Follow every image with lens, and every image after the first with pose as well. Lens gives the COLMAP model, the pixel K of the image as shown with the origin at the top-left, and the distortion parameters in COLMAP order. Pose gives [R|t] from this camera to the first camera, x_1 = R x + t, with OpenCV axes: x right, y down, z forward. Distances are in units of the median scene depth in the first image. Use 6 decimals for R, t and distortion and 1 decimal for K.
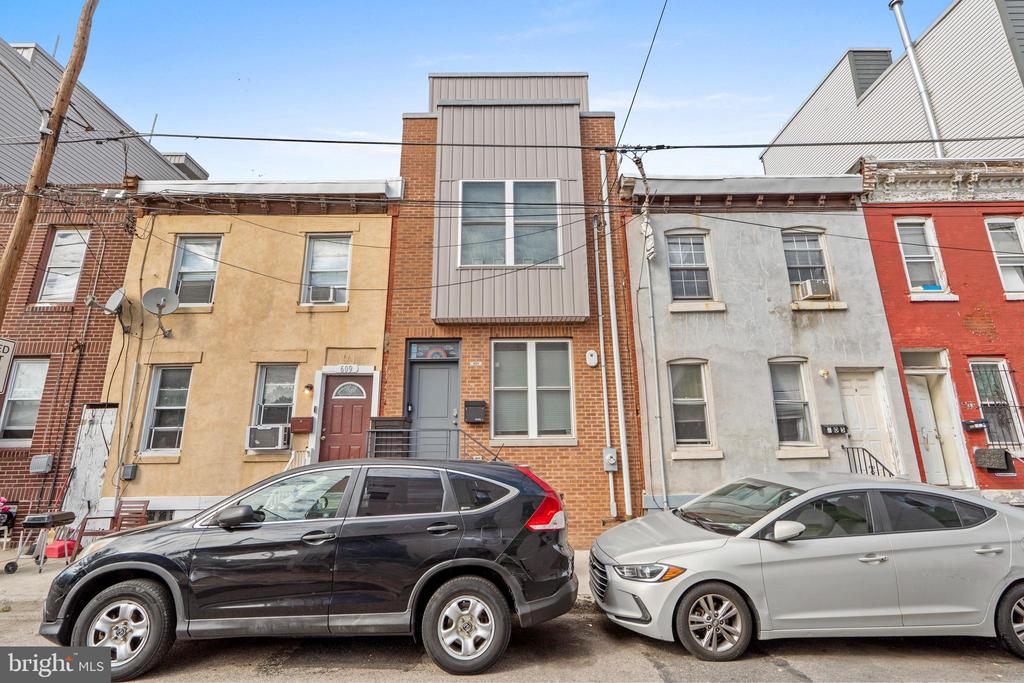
lens RADIAL K [[471.3, 0, 510.4], [0, 471.3, 340.3], [0, 0, 1]] dist [-0.001422, 0.002154]
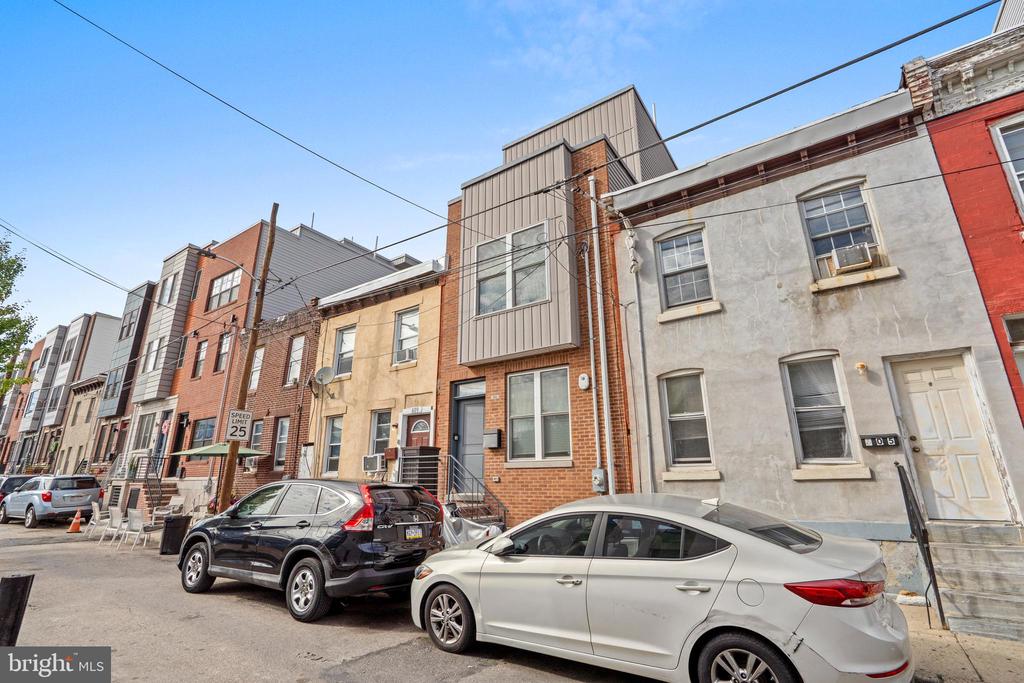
lens RADIAL K [[471.3, 0, 508.1], [0, 471.3, 337.5], [0, 0, 1]] dist [-0.001422, 0.002154]
pose [[0.818736, -0.162058, -0.550825, 0.619283], [0.137487, 0.986767, -0.085958, 0.009050], [0.557466, -0.005354, 0.830183, 0.045699]]
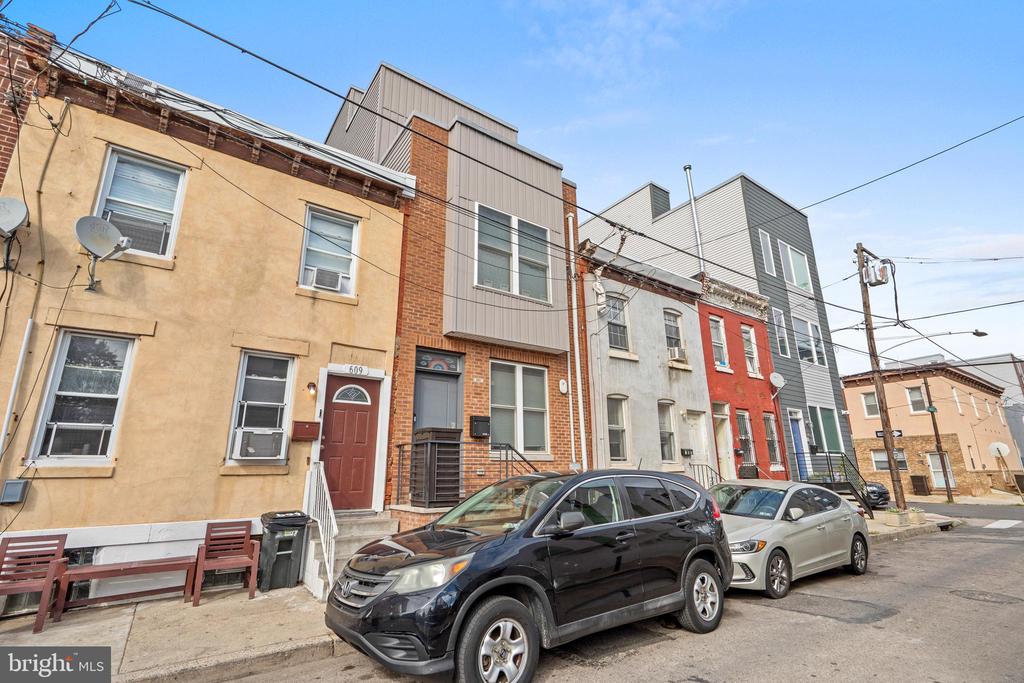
lens RADIAL K [[471.3, 0, 513.1], [0, 471.3, 339.9], [0, 0, 1]] dist [-0.001422, 0.002154]
pose [[0.814367, 0.158462, 0.558298, -0.602985], [-0.138903, 0.987261, -0.077603, 0.032223], [-0.563483, -0.014352, 0.826003, 0.096247]]
